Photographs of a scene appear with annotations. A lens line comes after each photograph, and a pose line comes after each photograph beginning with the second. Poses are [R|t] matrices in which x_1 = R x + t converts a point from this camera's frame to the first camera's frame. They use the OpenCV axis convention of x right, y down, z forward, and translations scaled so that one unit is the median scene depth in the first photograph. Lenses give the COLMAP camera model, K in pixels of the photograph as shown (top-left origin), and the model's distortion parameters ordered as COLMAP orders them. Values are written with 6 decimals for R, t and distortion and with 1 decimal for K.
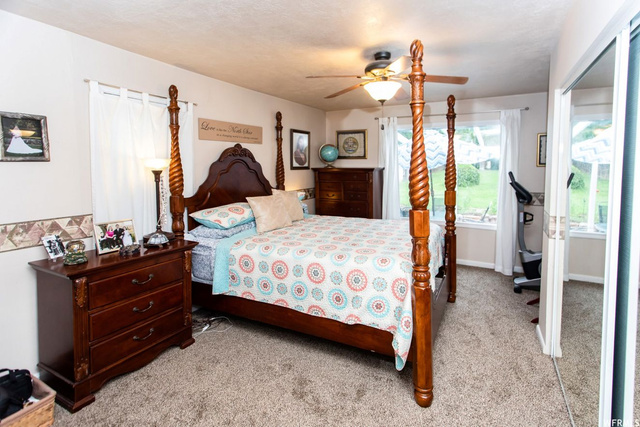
lens RADIAL K [[306.6, 0, 340.9], [0, 306.6, 213.5], [0, 0, 1]] dist [0.016347, 0.000271]
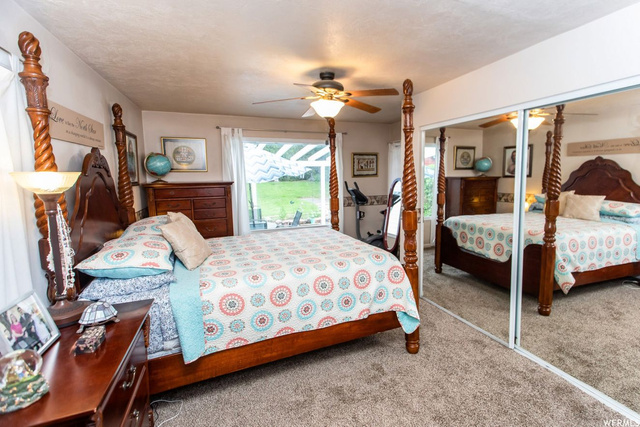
lens RADIAL K [[292.2, 0, 320.8], [0, 292.2, 237.1], [0, 0, 1]] dist [0.003182, -0.000193]
pose [[0.661586, -0.160858, 0.732413, -0.671574], [0.132960, 0.986408, 0.096541, -0.049070], [-0.737988, 0.033511, 0.673981, 0.315578]]
